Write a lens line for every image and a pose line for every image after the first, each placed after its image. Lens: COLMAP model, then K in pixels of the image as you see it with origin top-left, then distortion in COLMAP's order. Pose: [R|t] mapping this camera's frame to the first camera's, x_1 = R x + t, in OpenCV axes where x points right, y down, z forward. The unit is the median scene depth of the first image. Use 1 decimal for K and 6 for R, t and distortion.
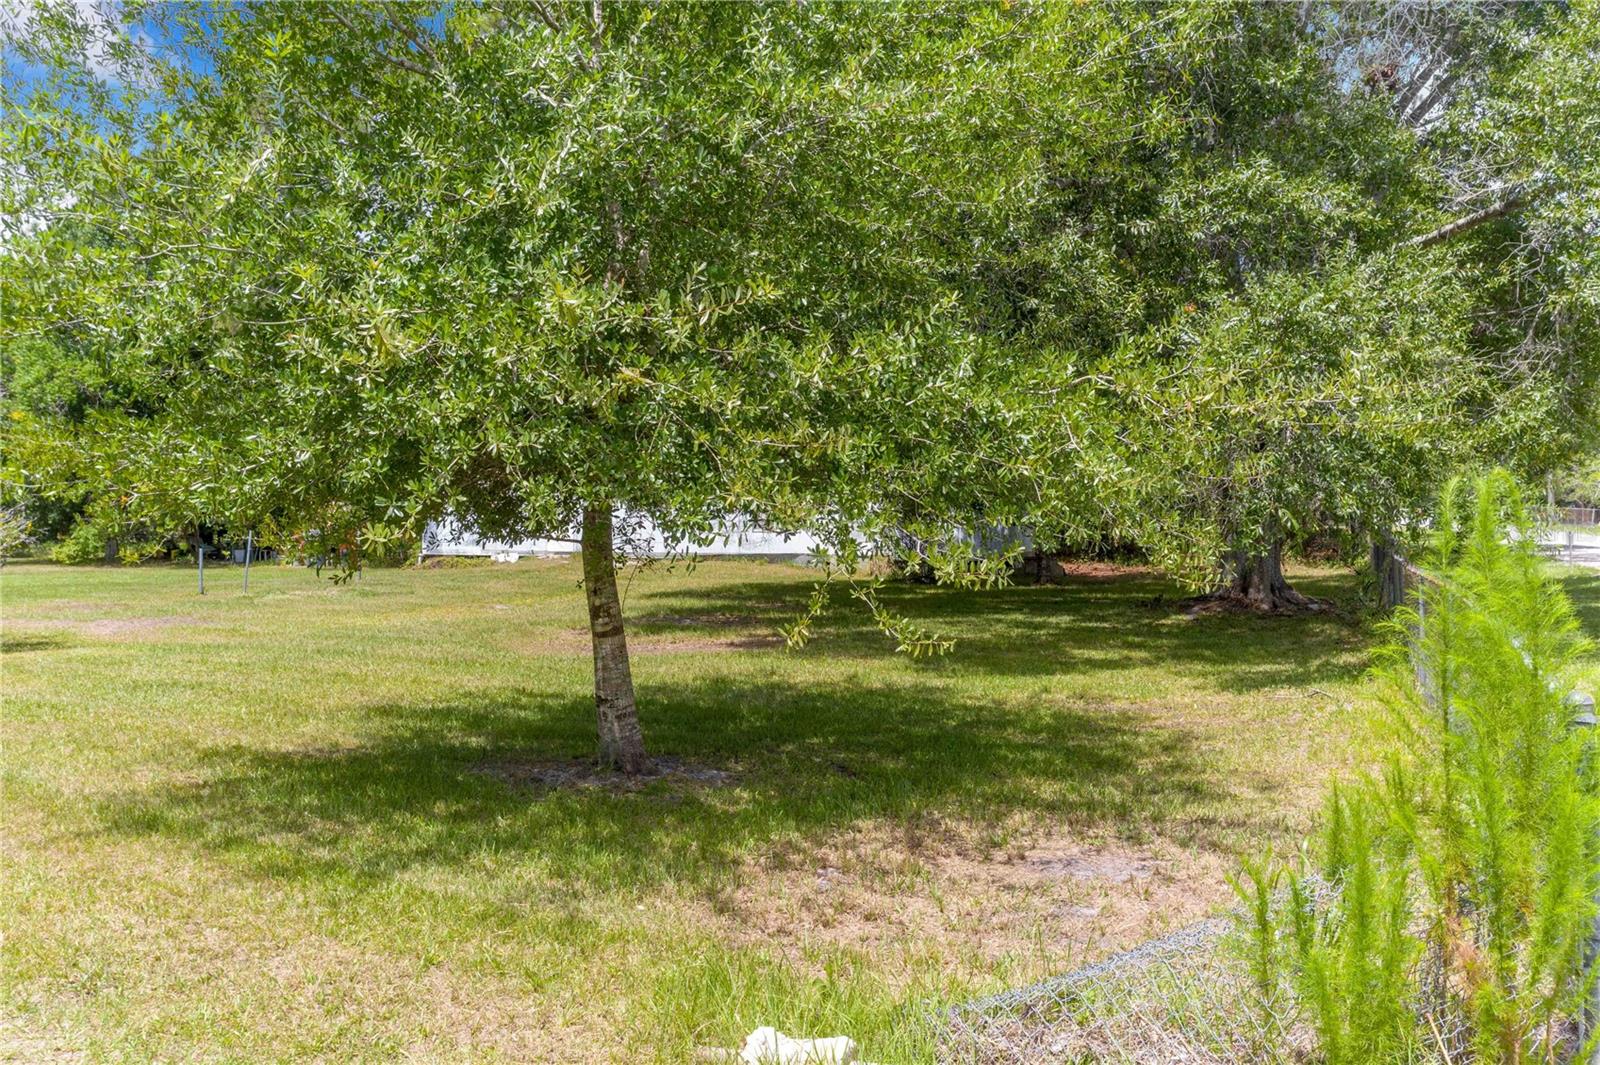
lens RADIAL K [[1308.7, 0, 800.0], [0, 1308.7, 532.5], [0, 0, 1]] dist [0.008600, -0.000607]
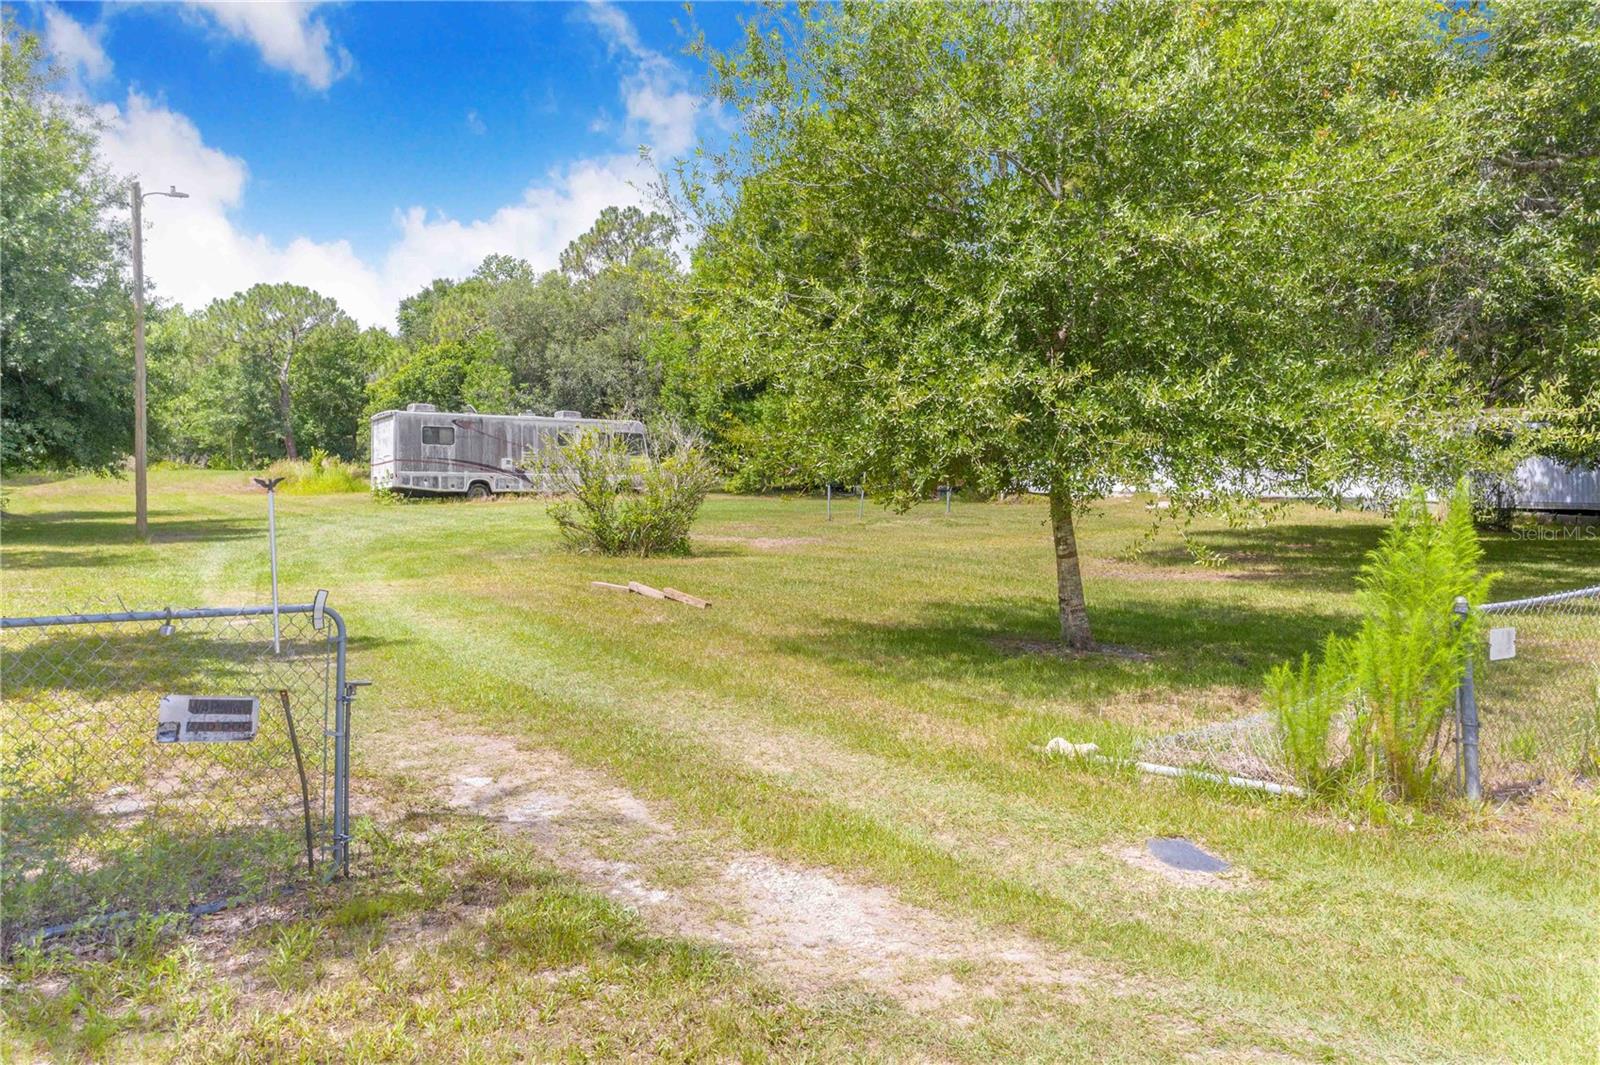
lens RADIAL K [[1243.7, 0, 801.3], [0, 1243.7, 480.2], [0, 0, 1]] dist [0.026497, 0.000328]
pose [[0.899151, 0.014734, -0.437391, 0.195456], [-0.011001, 0.999878, 0.011067, -0.022019], [0.437501, -0.005139, 0.899203, -0.408063]]
